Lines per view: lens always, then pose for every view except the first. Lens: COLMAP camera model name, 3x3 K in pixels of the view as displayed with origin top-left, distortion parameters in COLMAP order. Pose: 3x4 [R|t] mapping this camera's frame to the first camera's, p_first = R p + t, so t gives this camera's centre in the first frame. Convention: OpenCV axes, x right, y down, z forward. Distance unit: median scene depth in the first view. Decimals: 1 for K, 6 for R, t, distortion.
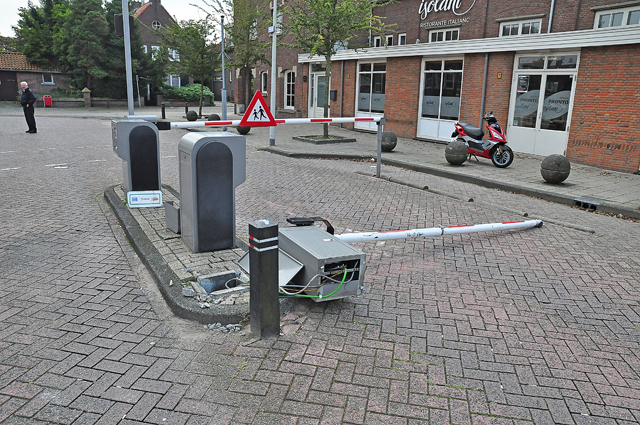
lens RADIAL K [[459.2, 0, 328.3], [0, 459.2, 208.2], [0, 0, 1]] dist [-0.132961, 0.113296]
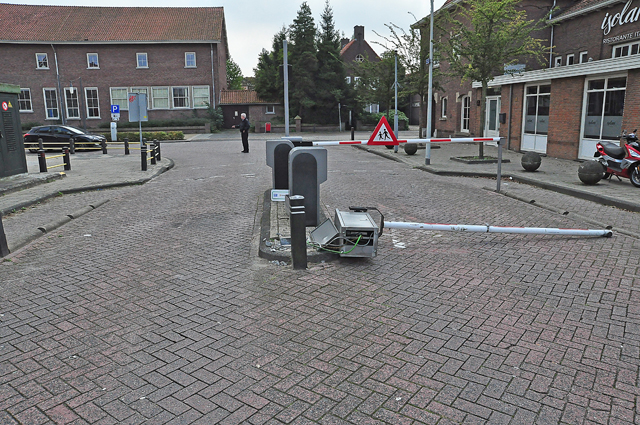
lens RADIAL K [[459.2, 0, 328.5], [0, 459.2, 210.0], [0, 0, 1]] dist [-0.132961, 0.113296]
pose [[0.902338, 0.049236, -0.428209, 0.130558], [-0.069692, 0.997048, -0.032216, 0.023657], [0.425359, 0.058913, 0.903105, -0.088653]]
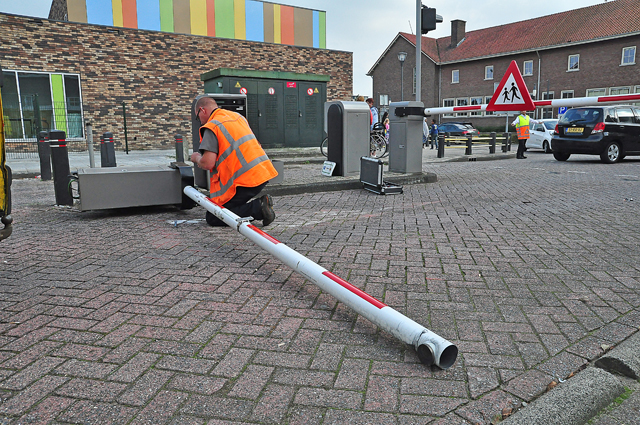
lens RADIAL K [[459.2, 0, 329.9], [0, 459.2, 208.9], [0, 0, 1]] dist [-0.132961, 0.113296]
pose [[0.028934, 0.133490, -0.990628, 0.292119], [-0.238093, 0.963439, 0.122872, -0.025412], [0.970811, 0.232307, 0.059659, 0.369904]]
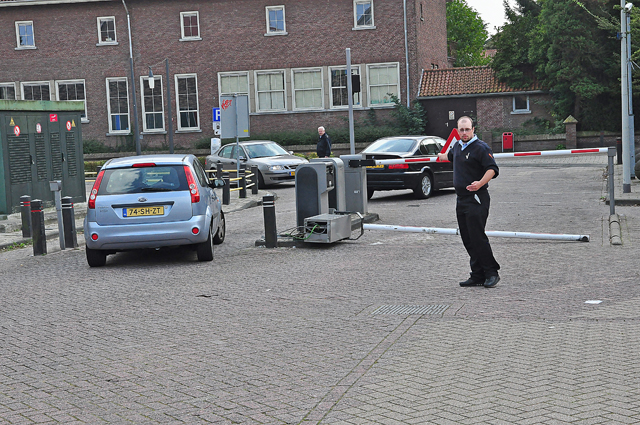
lens RADIAL K [[1178.0, 0, 334.4], [0, 1178.0, 212.2], [0, 0, 1]] dist [0.137517, 0.000000]
pose [[0.683806, -0.007644, -0.729624, 0.857414], [-0.113004, 0.986771, -0.116245, 0.148650], [0.720860, 0.161939, 0.673897, -0.536005]]
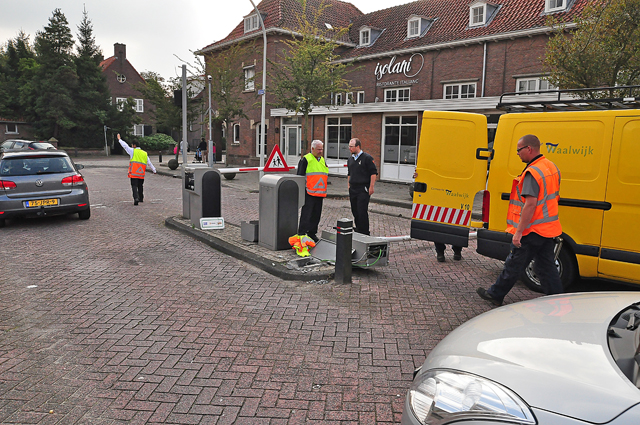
lens RADIAL K [[459.2, 0, 328.4], [0, 459.2, 211.6], [0, 0, 1]] dist [-0.132961, 0.113296]
pose [[0.993320, -0.023613, 0.112954, -0.080585], [0.033890, 0.995370, -0.089944, 0.031608], [-0.110307, 0.093171, 0.989521, -0.166130]]
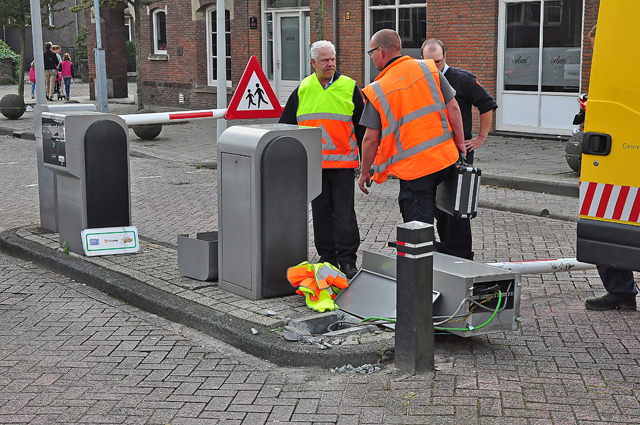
lens RADIAL K [[1056.6, 0, 329.6], [0, 1056.6, 211.3], [0, 0, 1]] dist [0.160208, 0.000000]
pose [[0.996486, -0.049070, 0.067881, -0.080644], [0.055063, 0.994469, -0.089441, 0.032297], [-0.063117, 0.092865, 0.993676, -0.169387]]
